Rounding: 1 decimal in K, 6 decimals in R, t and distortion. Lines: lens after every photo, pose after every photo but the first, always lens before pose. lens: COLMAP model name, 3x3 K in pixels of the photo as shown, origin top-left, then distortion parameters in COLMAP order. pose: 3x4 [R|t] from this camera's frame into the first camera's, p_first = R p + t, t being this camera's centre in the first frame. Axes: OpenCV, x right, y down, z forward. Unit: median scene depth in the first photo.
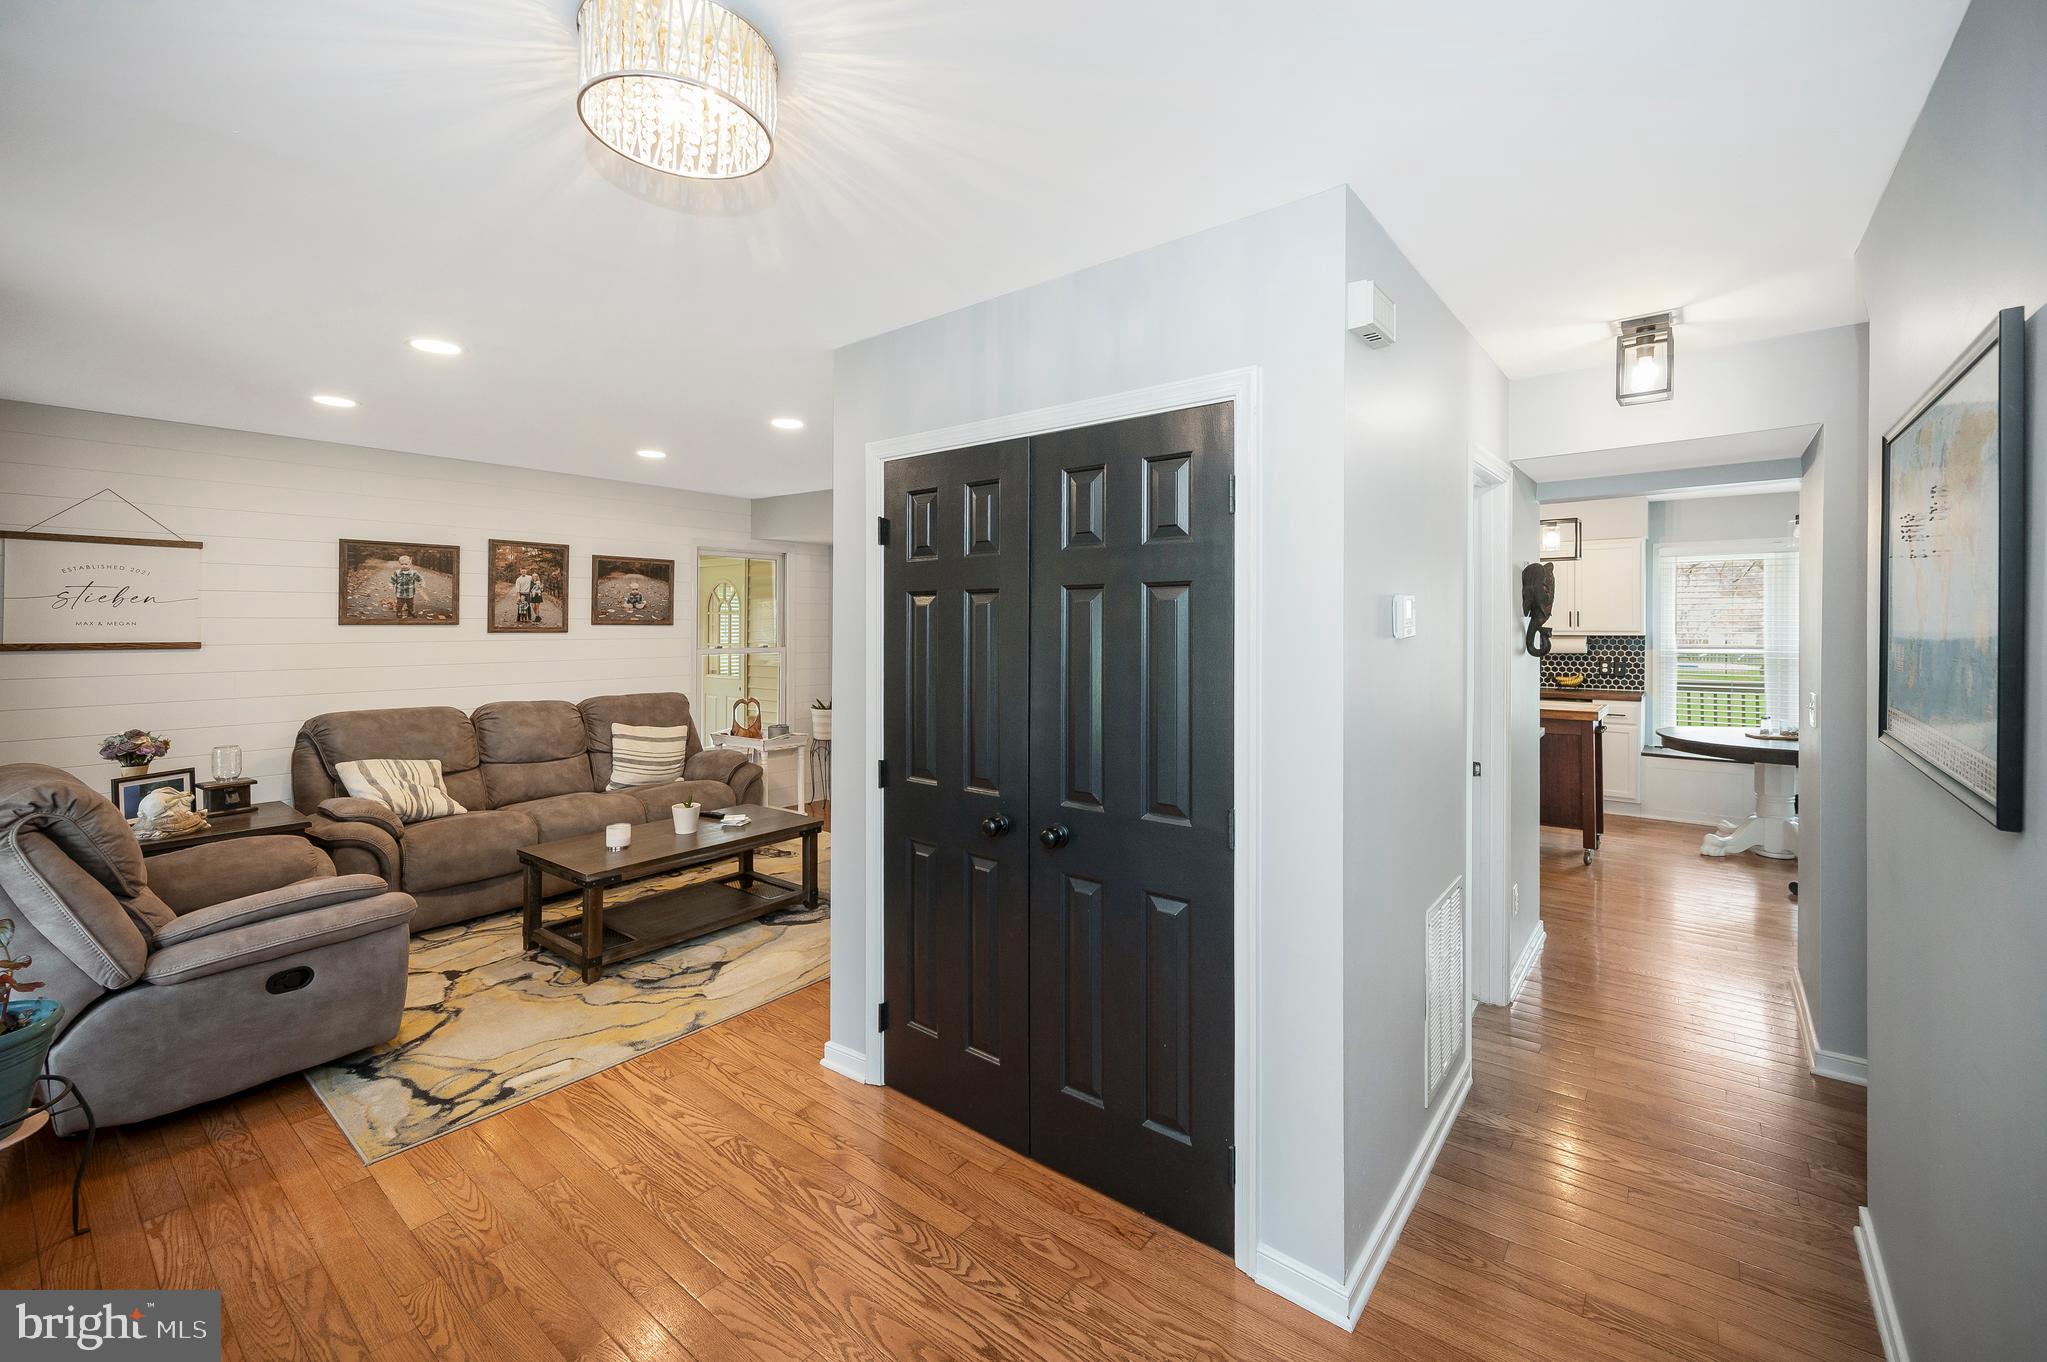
lens RADIAL K [[845.7, 0, 1029.6], [0, 845.7, 632.2], [0, 0, 1]] dist [0.000930, 0.000053]
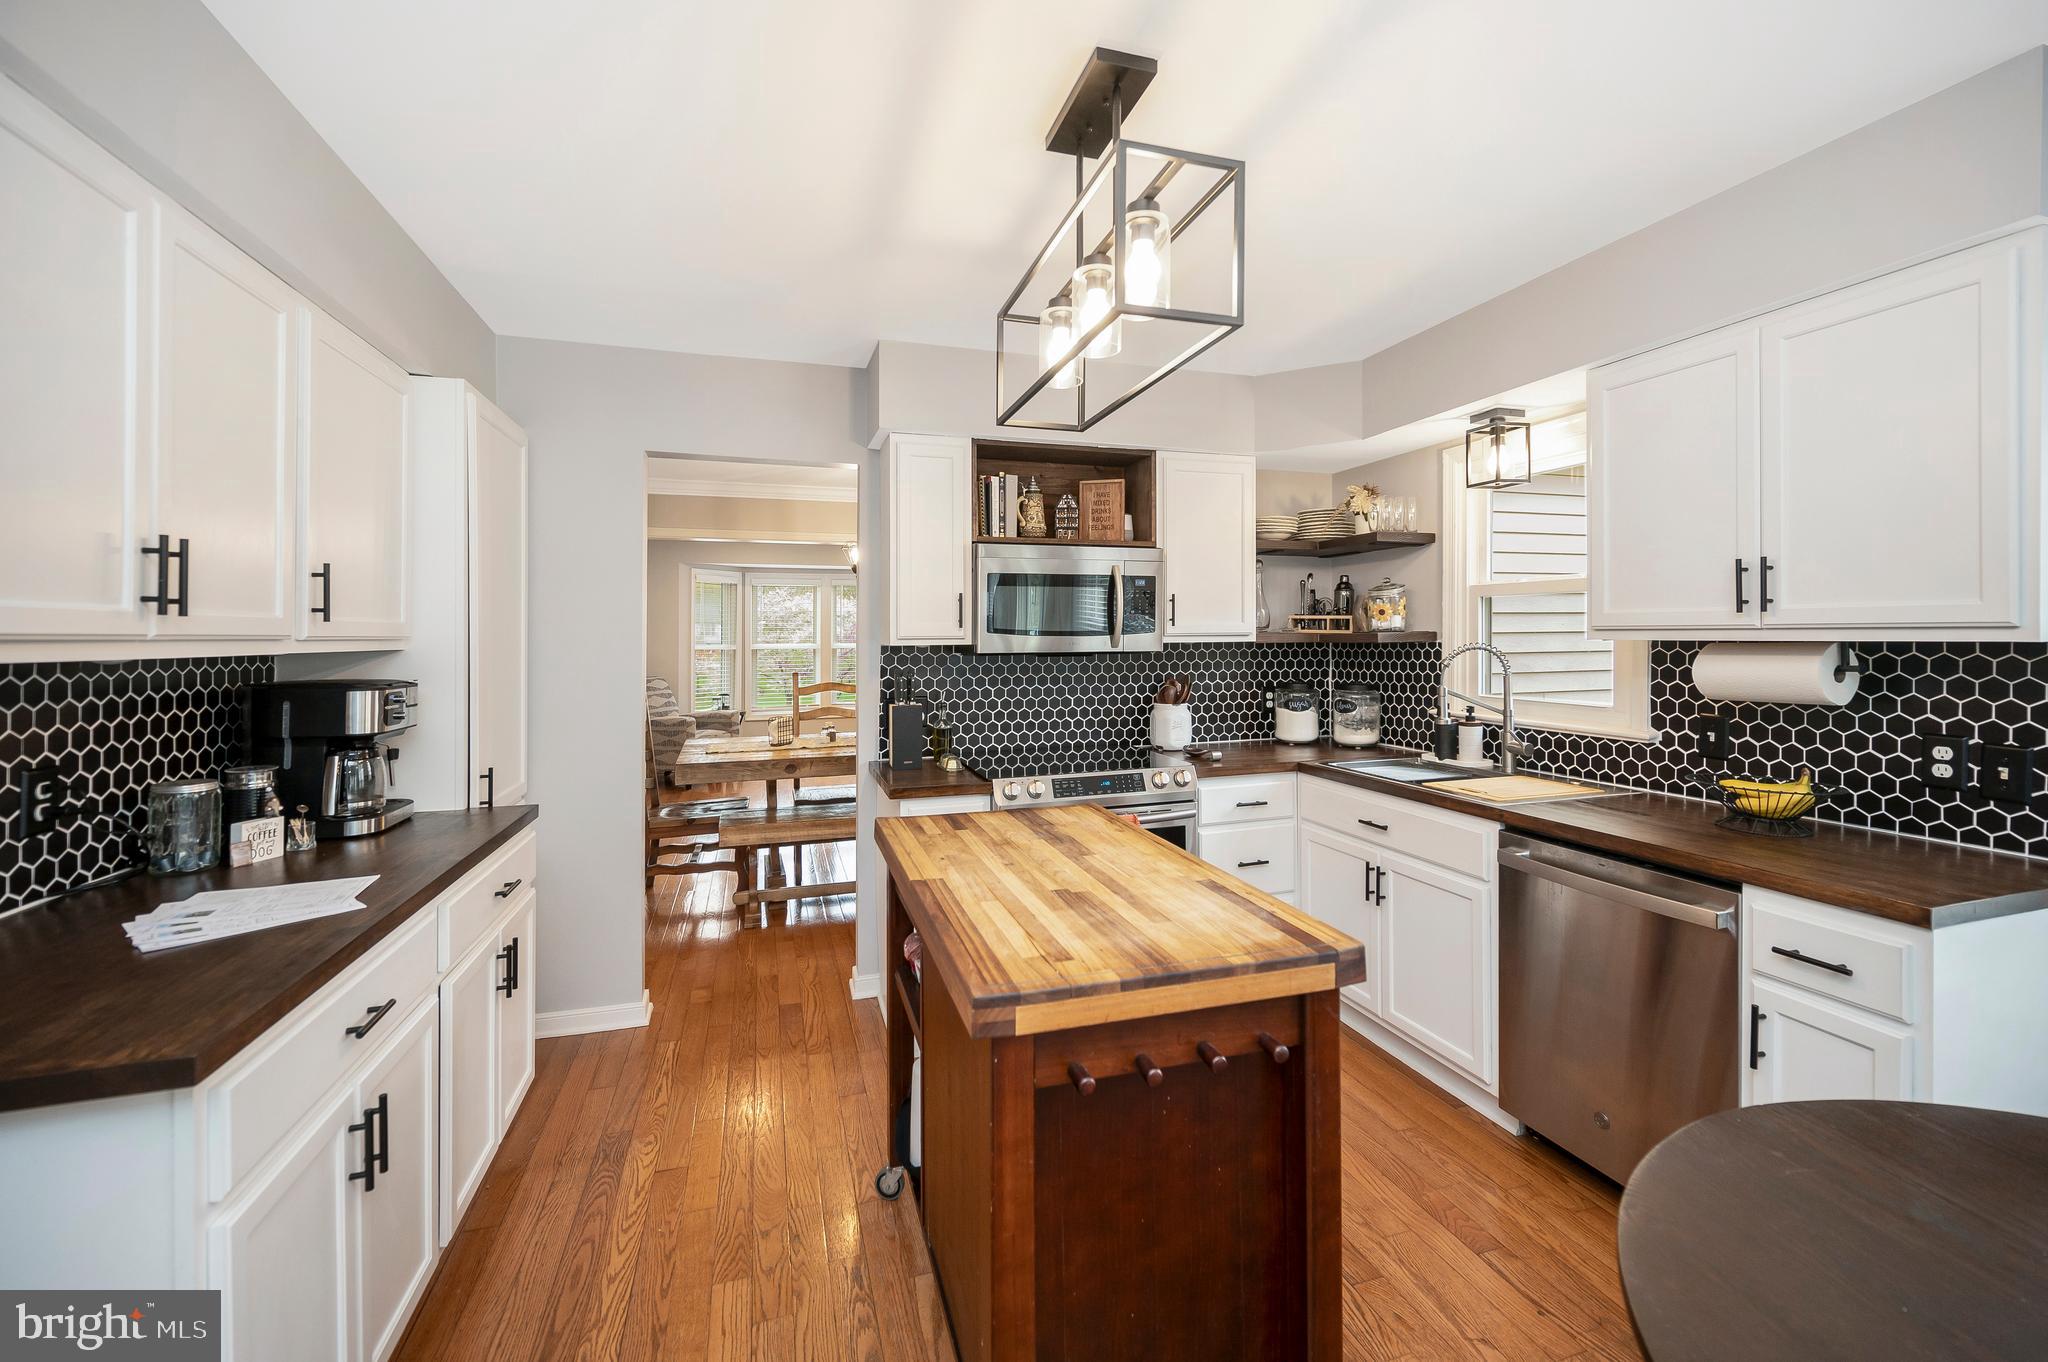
lens RADIAL K [[859.3, 0, 1030.1], [0, 859.3, 645.9], [0, 0, 1]] dist [-0.002142, 0.000521]
pose [[0.827000, 0.003757, -0.562190, 0.807718], [-0.001415, 0.999988, 0.004601, 0.005134], [0.562201, -0.003010, 0.826995, 0.826753]]
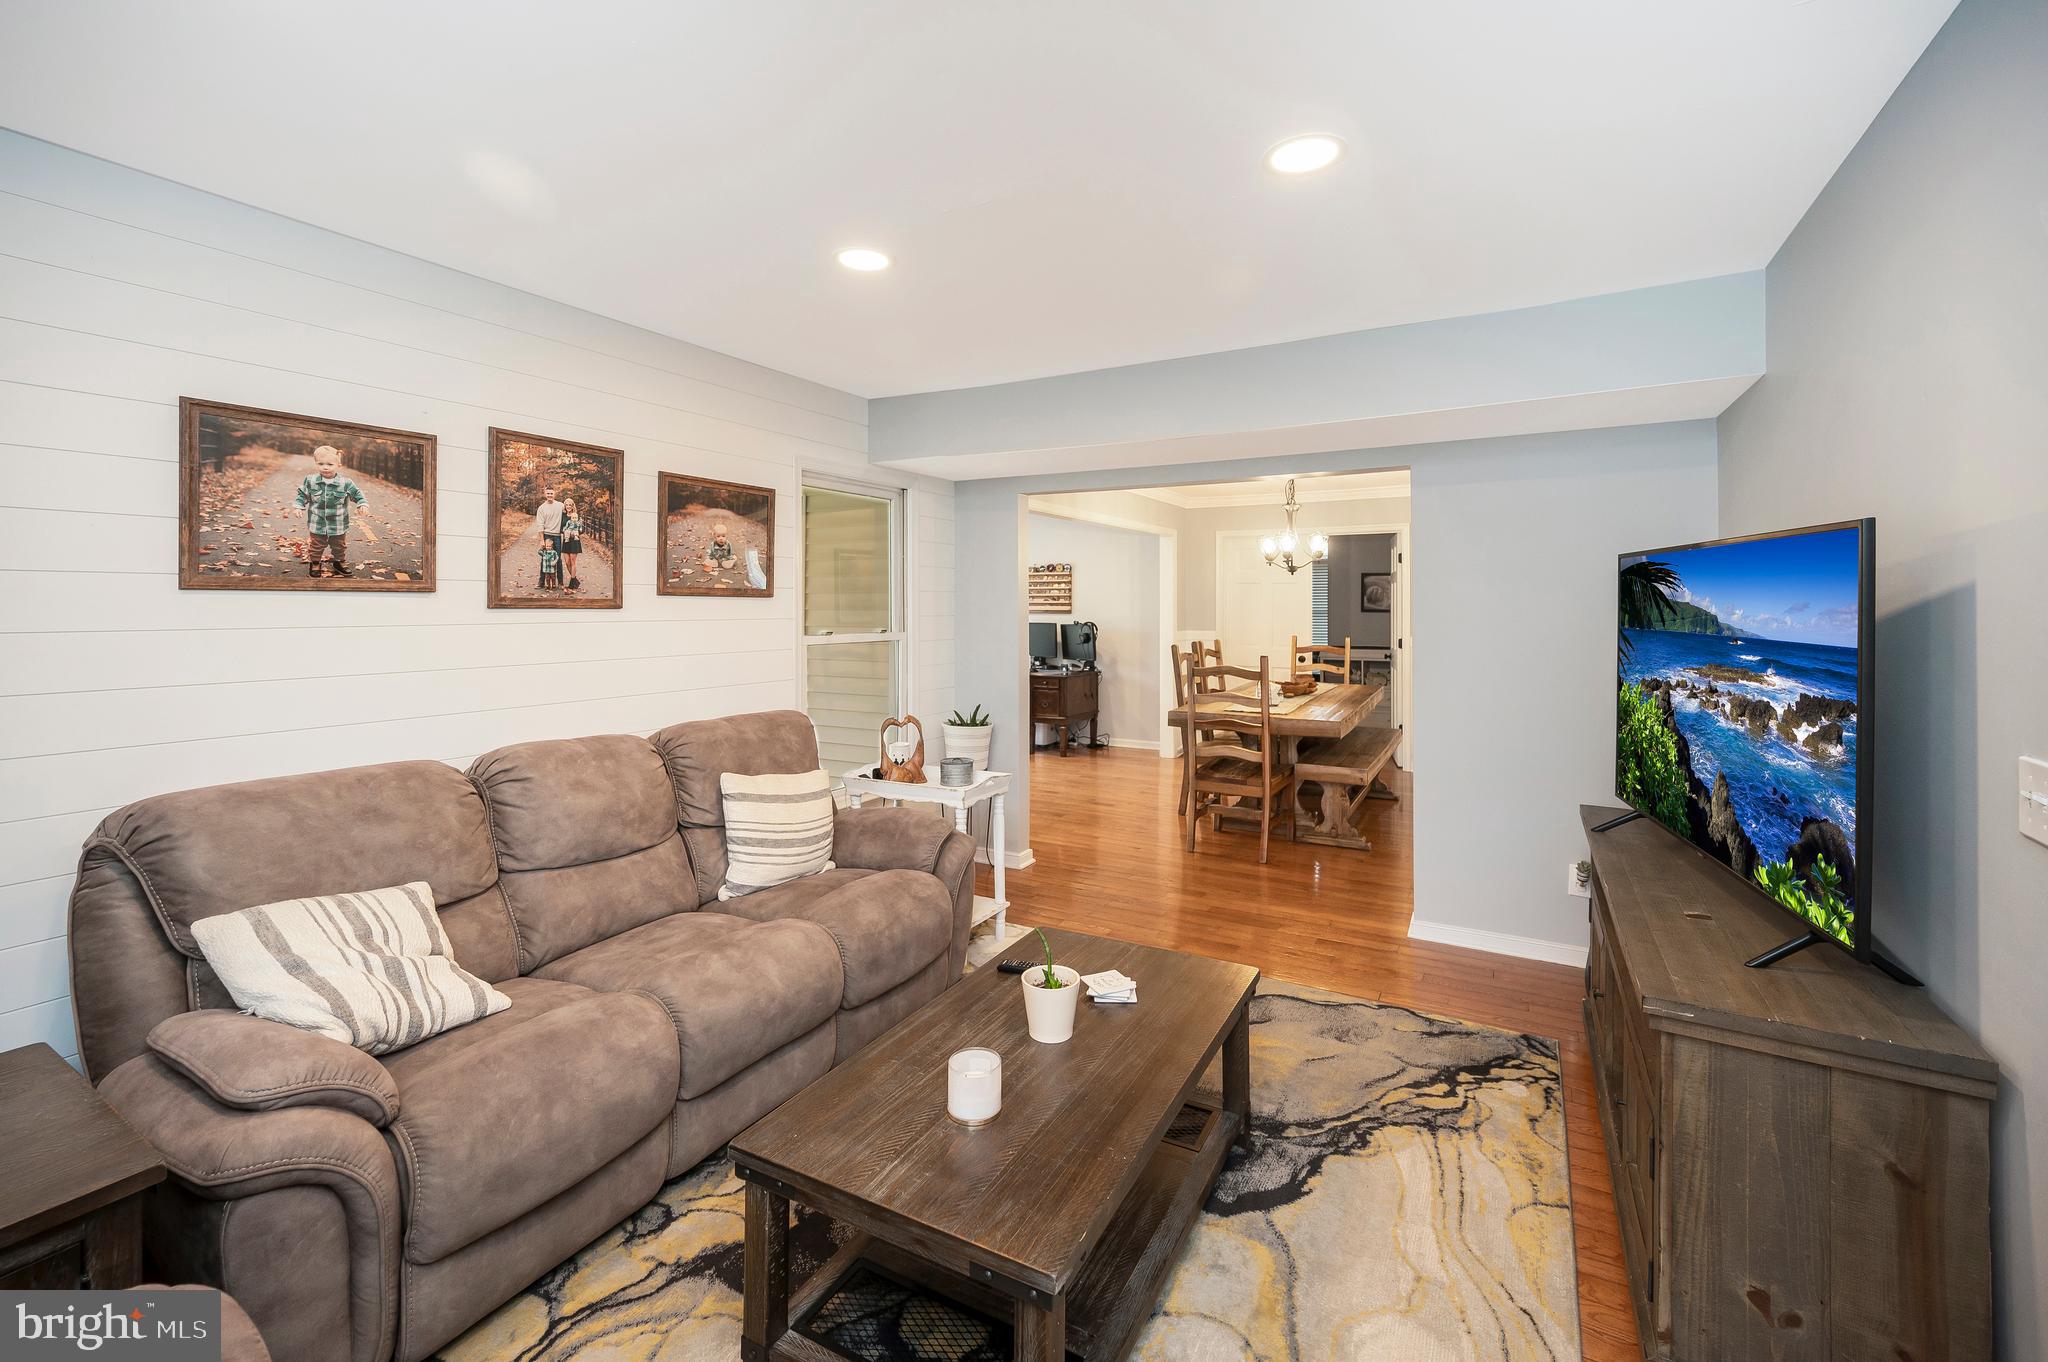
lens RADIAL K [[863.6, 0, 1022.7], [0, 863.6, 617.3], [0, 0, 1]] dist [-0.001182, -0.000468]
pose [[0.989491, -0.003125, 0.144560, -0.386000], [0.002753, 0.999992, 0.002774, 0.005382], [-0.144568, -0.002347, 0.989492, 0.423693]]
